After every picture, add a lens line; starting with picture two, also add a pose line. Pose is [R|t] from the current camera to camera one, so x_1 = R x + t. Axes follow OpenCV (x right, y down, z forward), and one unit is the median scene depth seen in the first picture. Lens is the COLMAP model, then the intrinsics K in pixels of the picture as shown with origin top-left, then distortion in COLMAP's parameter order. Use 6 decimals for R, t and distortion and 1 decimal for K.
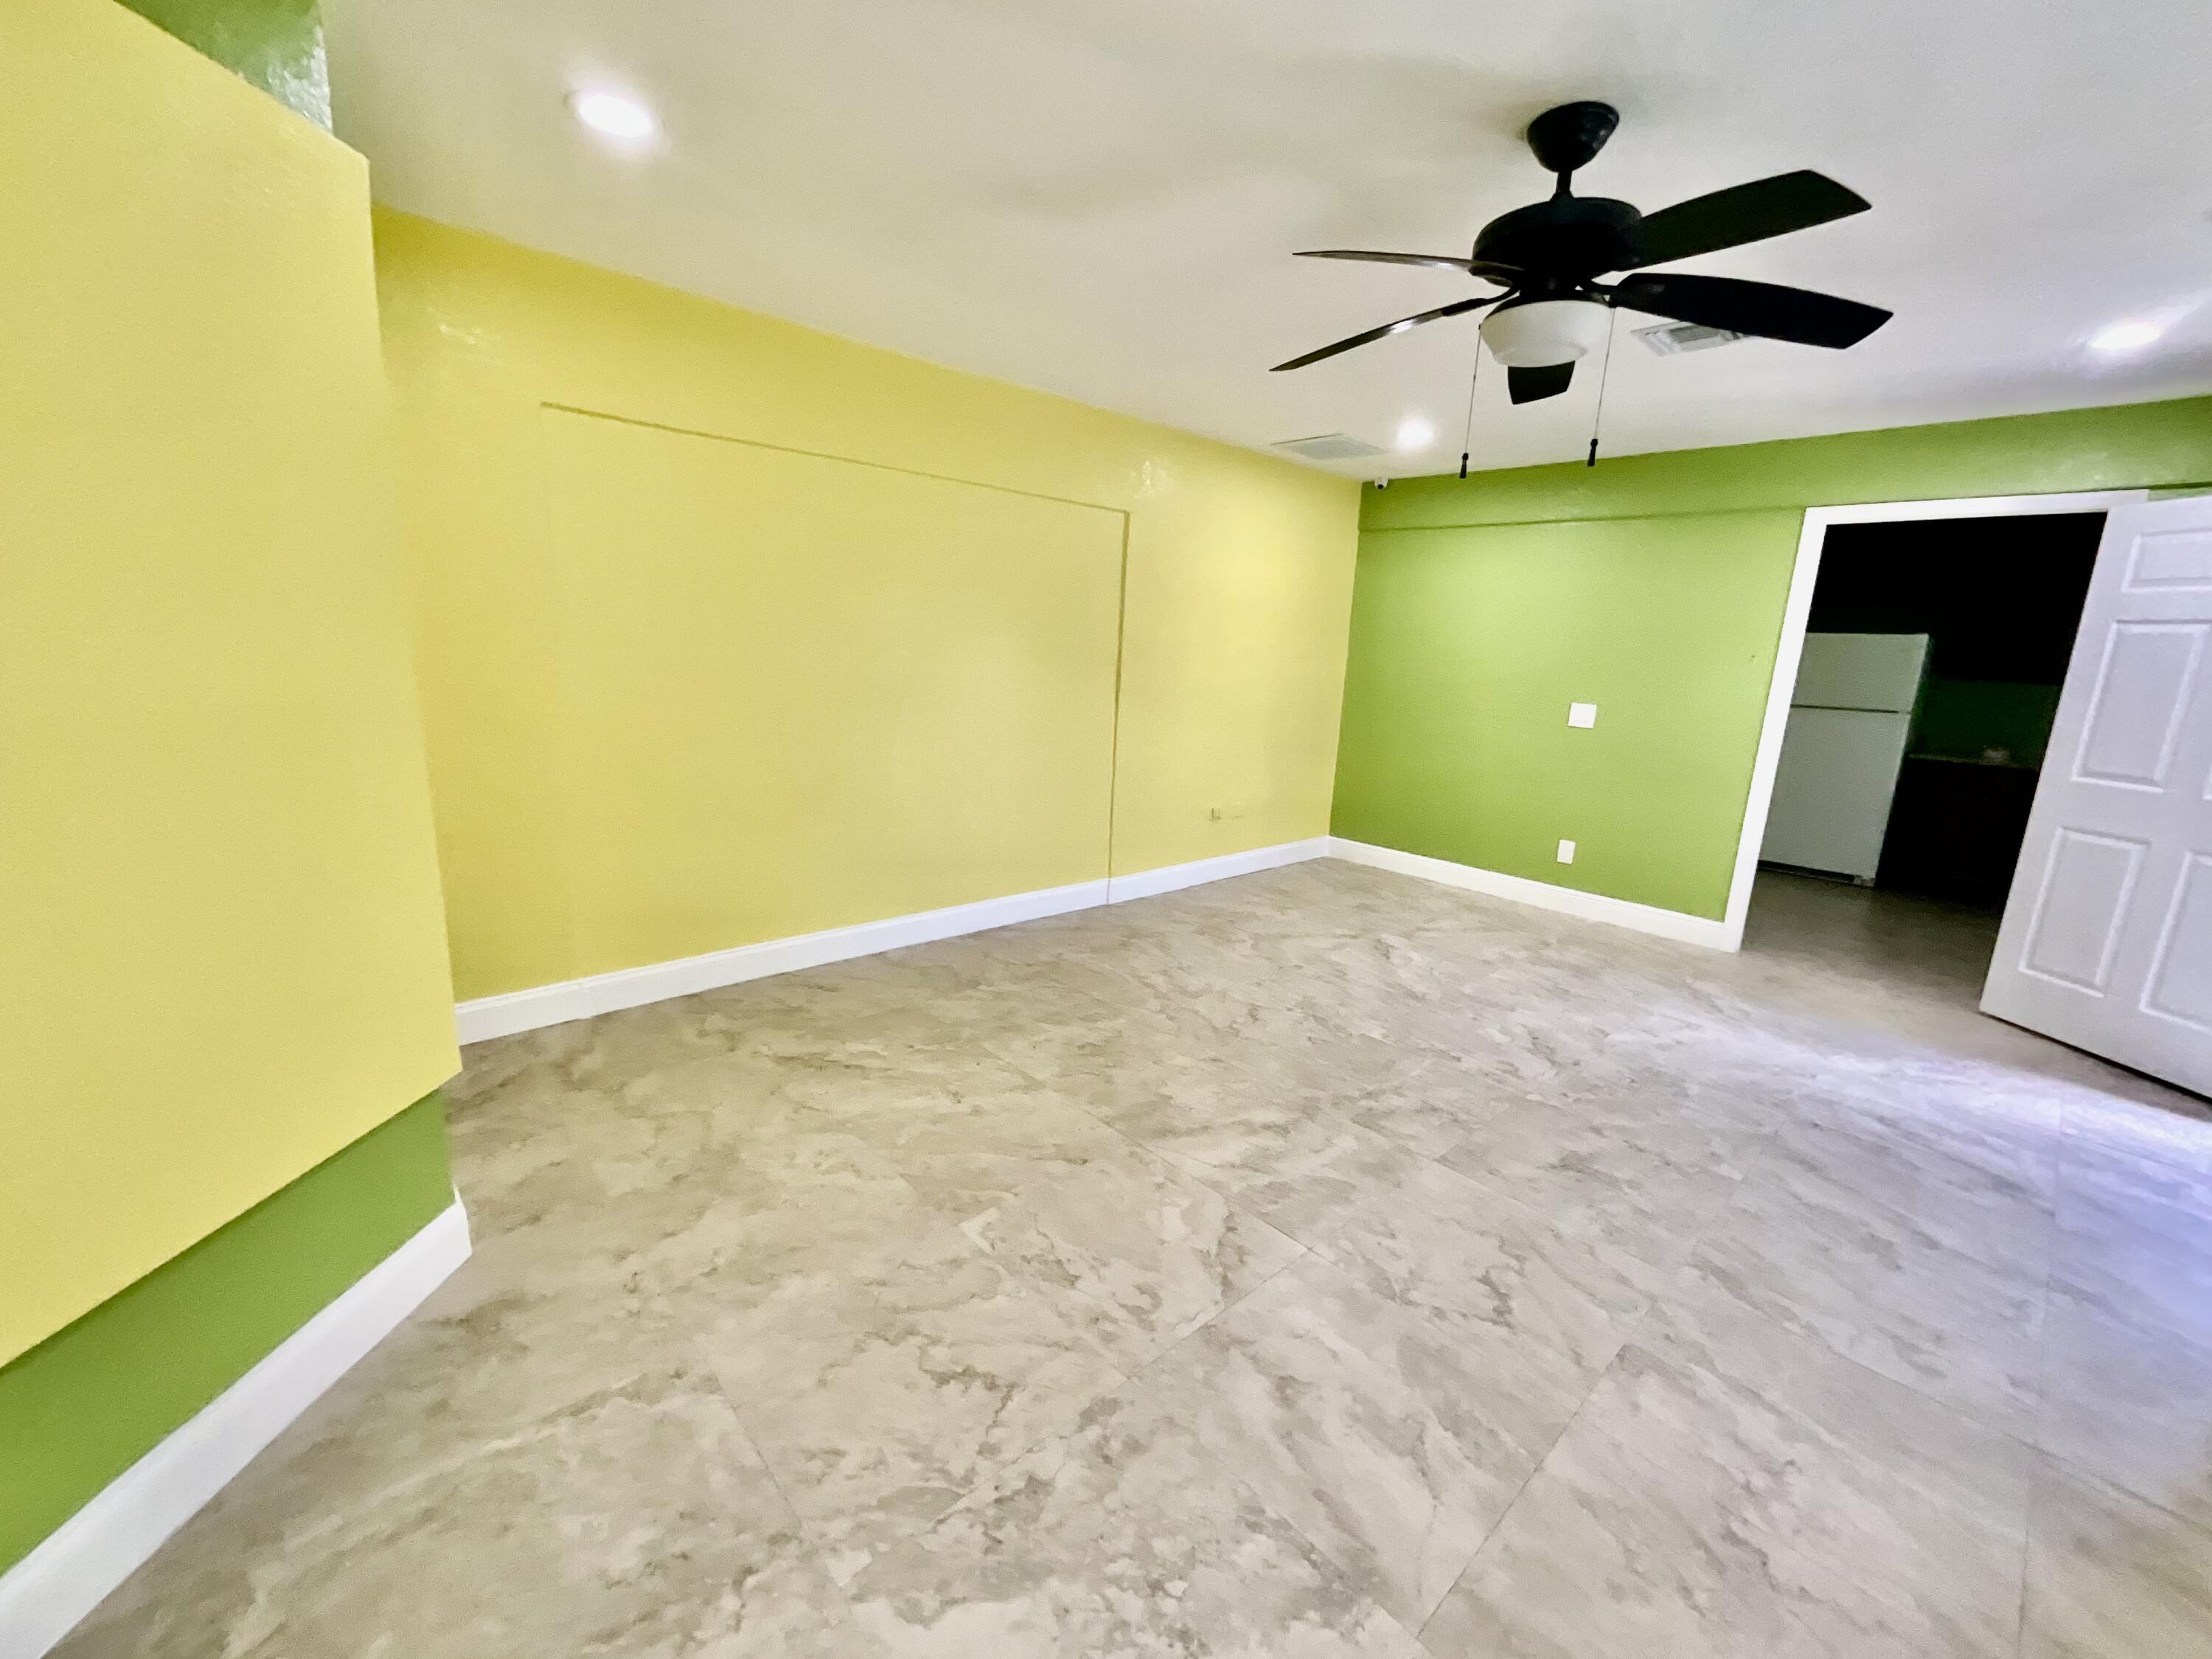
lens RADIAL K [[897.3, 0, 1098.6], [0, 897.3, 825.2], [0, 0, 1]] dist [-0.000989, -0.000421]
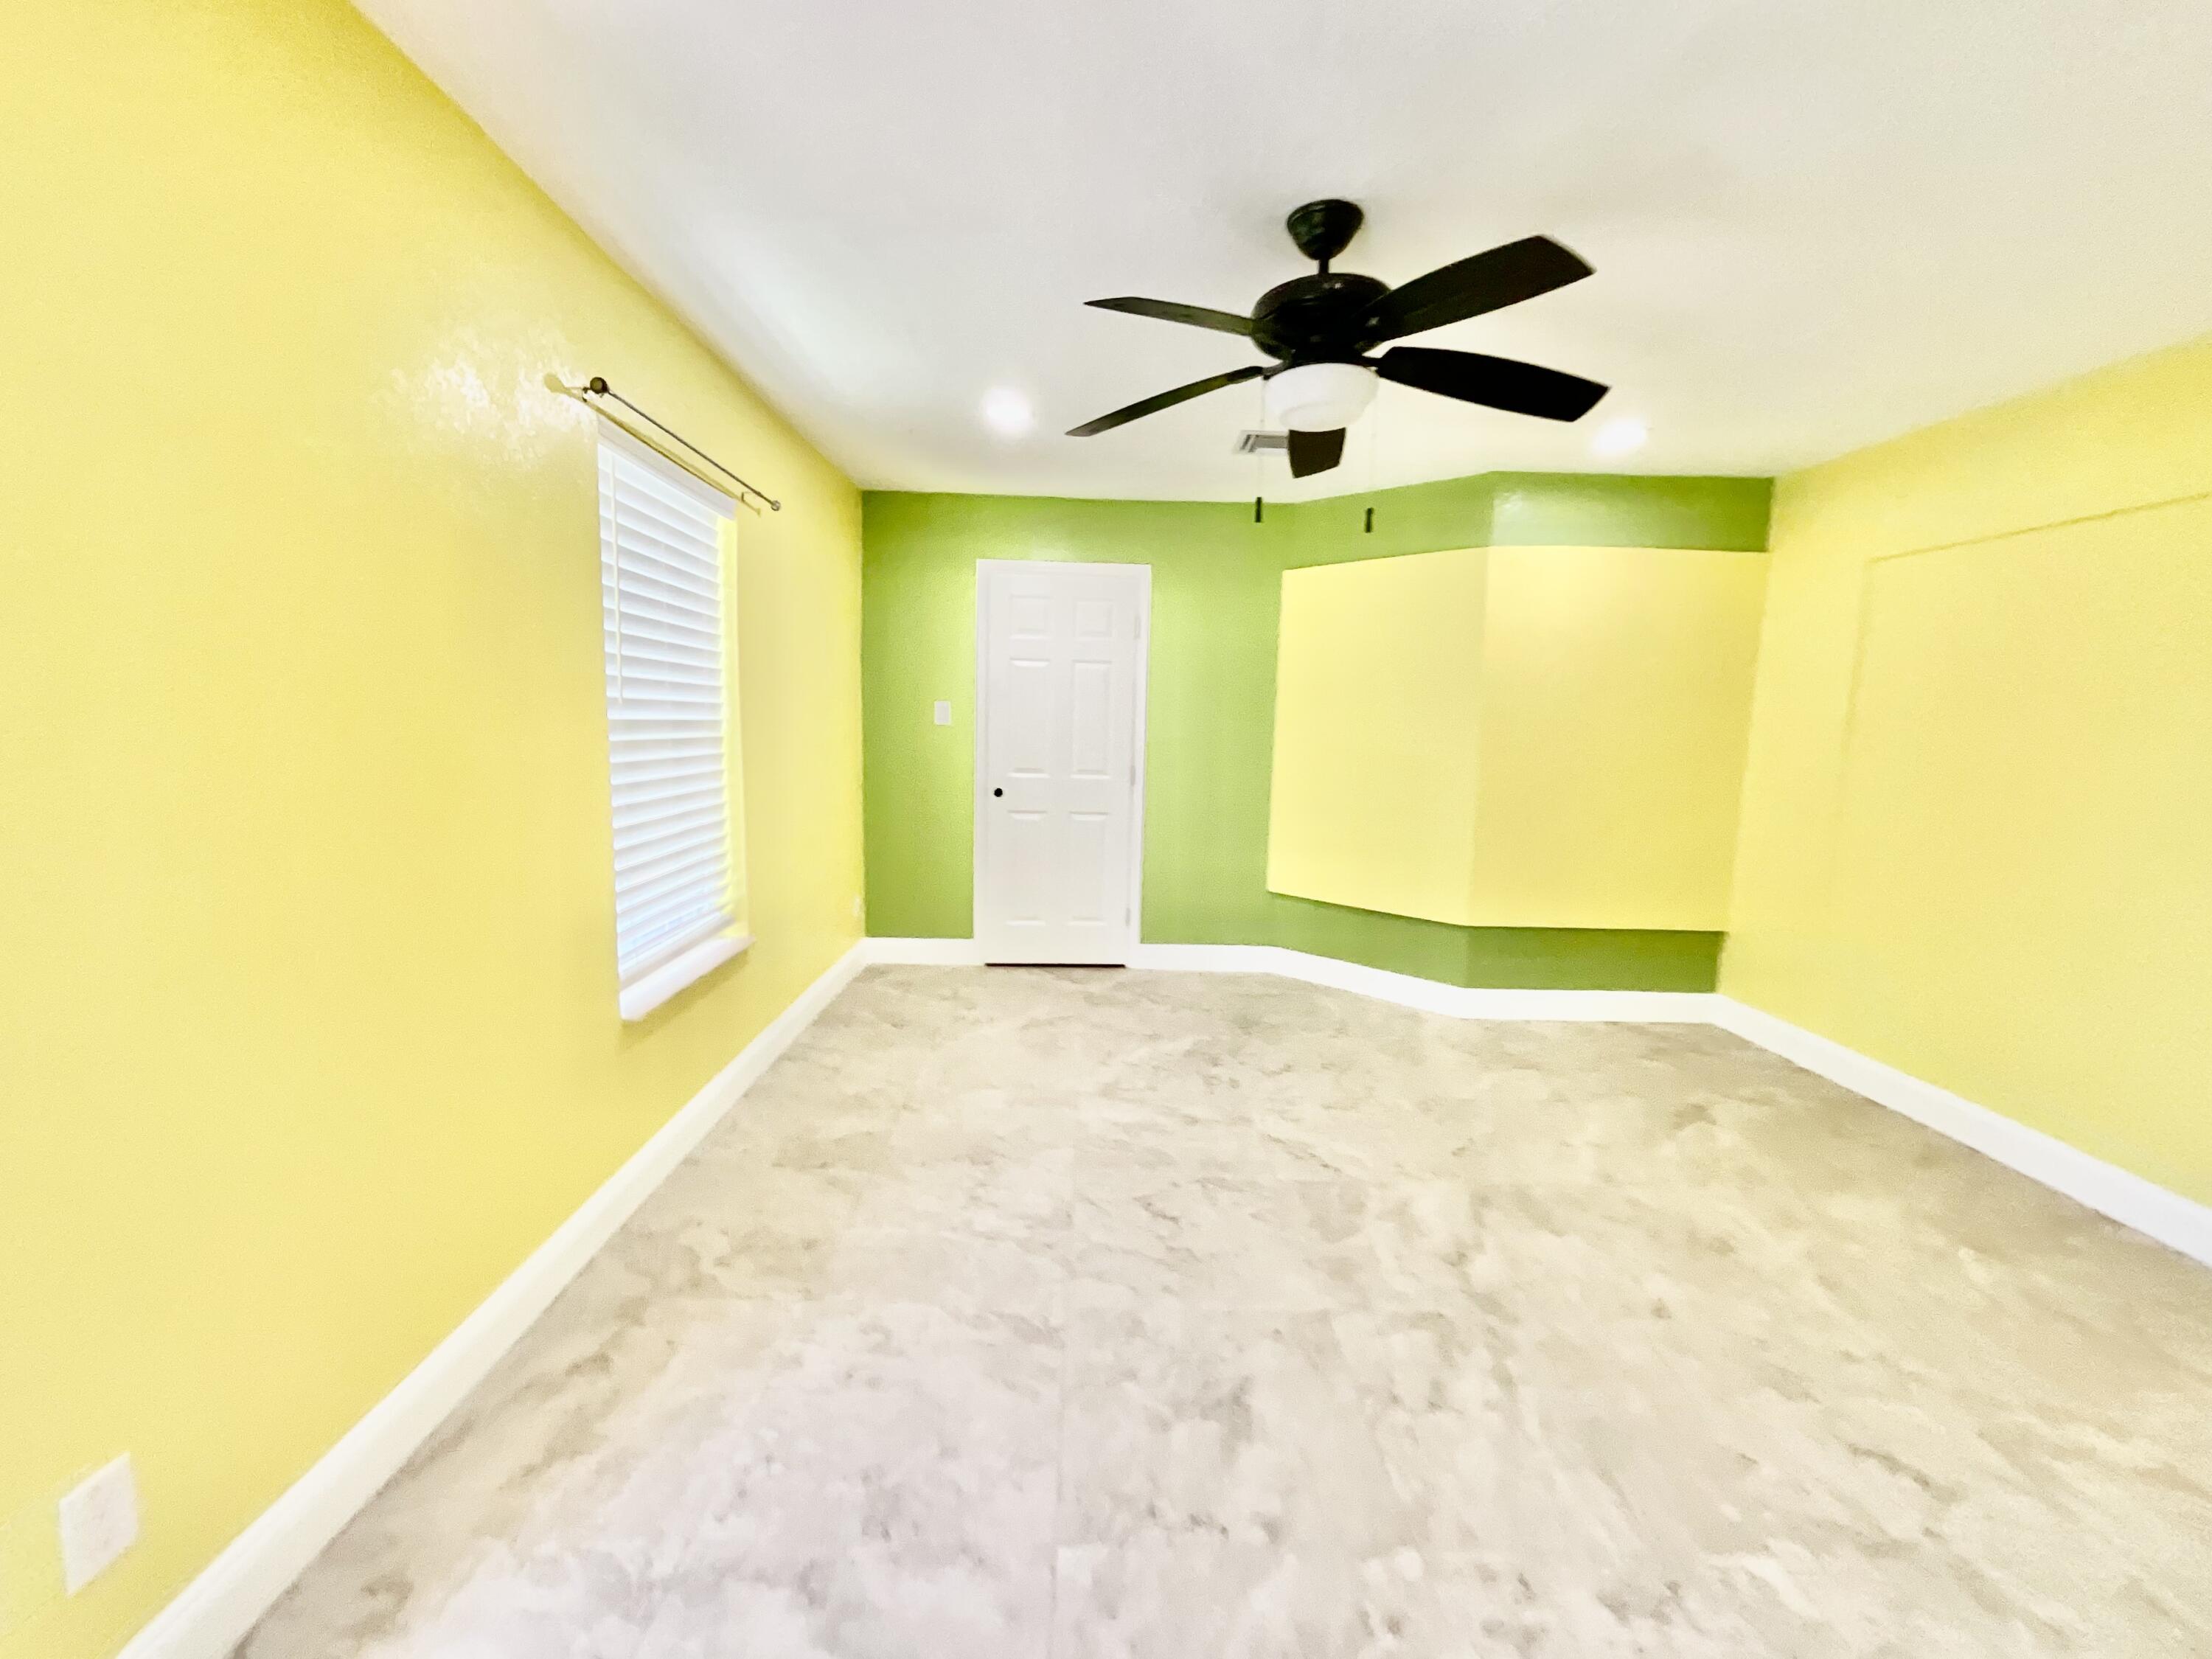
lens RADIAL K [[897.3, 0, 1100.6], [0, 897.3, 818.3], [0, 0, 1]] dist [-0.000989, -0.000421]
pose [[-0.667830, 0.019823, -0.744050, 0.935588], [-0.205847, 0.955737, 0.210223, -0.156722], [0.715283, 0.293553, -0.634190, 1.041599]]
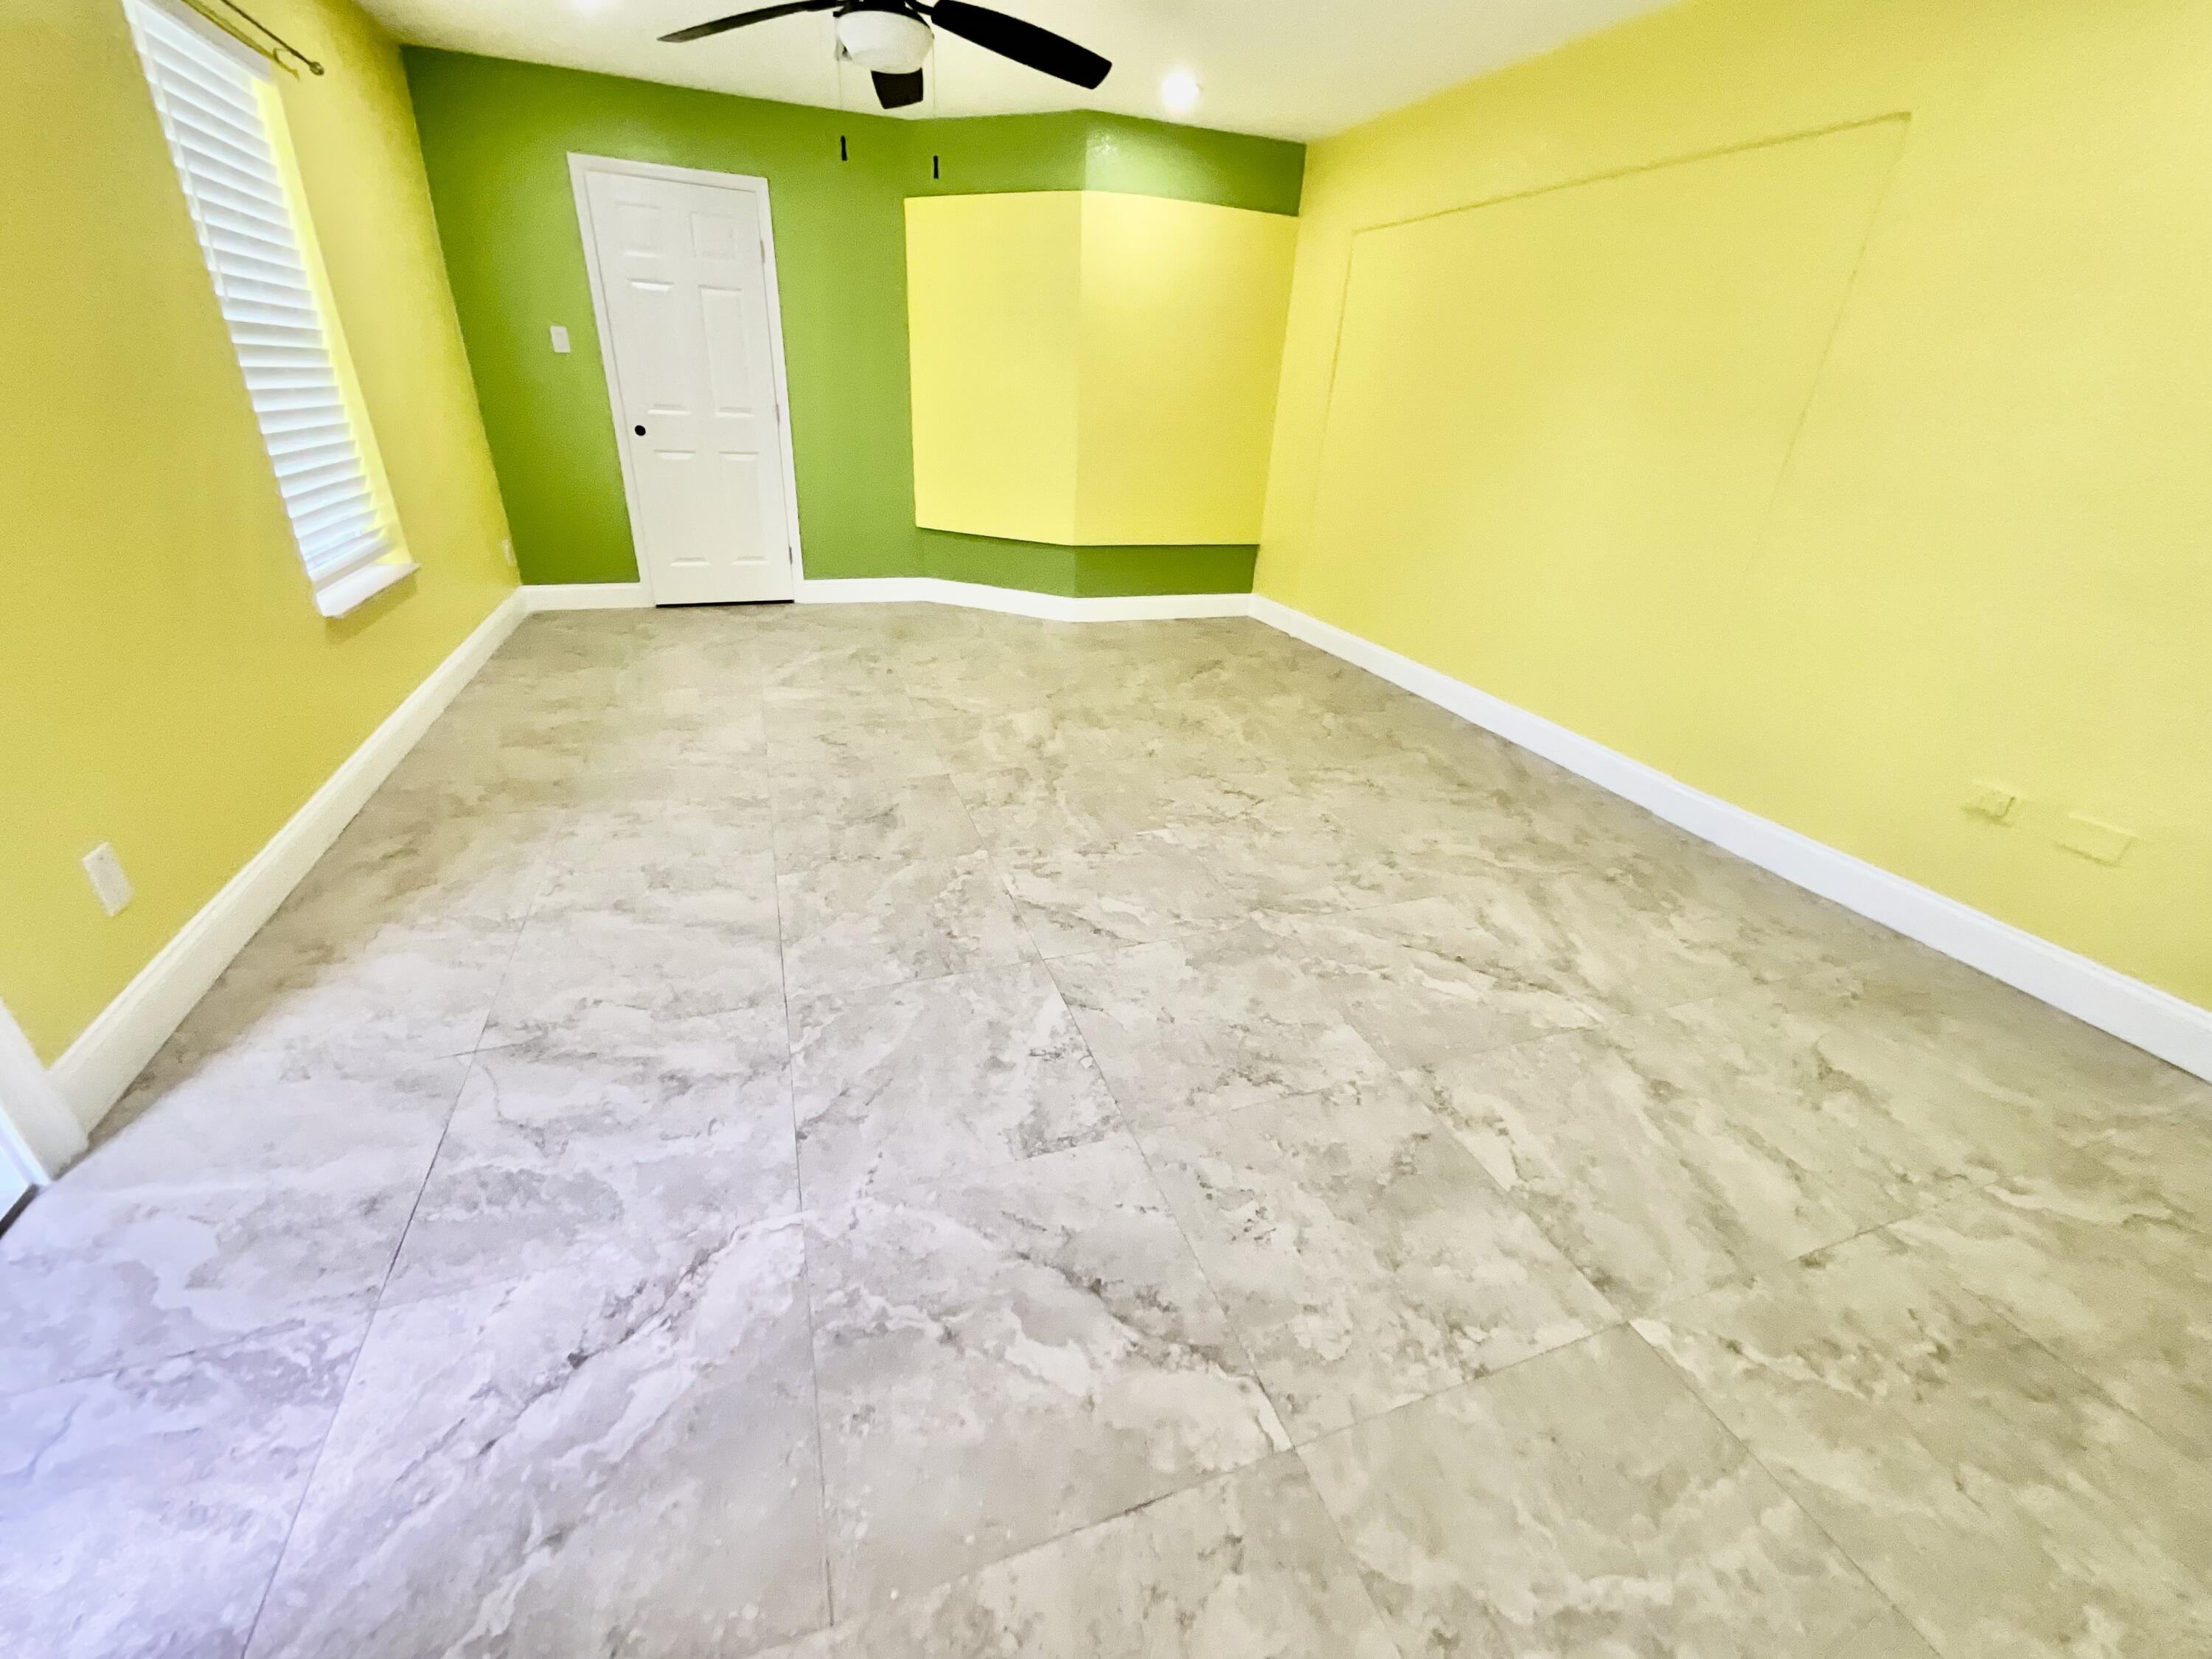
lens RADIAL K [[897.3, 0, 1100.7], [0, 897.3, 819.7], [0, 0, 1]] dist [-0.000989, -0.000421]
pose [[-0.378177, 0.341493, -0.860444, 1.178630], [-0.253084, 0.855925, 0.450933, -0.163840], [0.890466, 0.388298, -0.237265, 1.274278]]
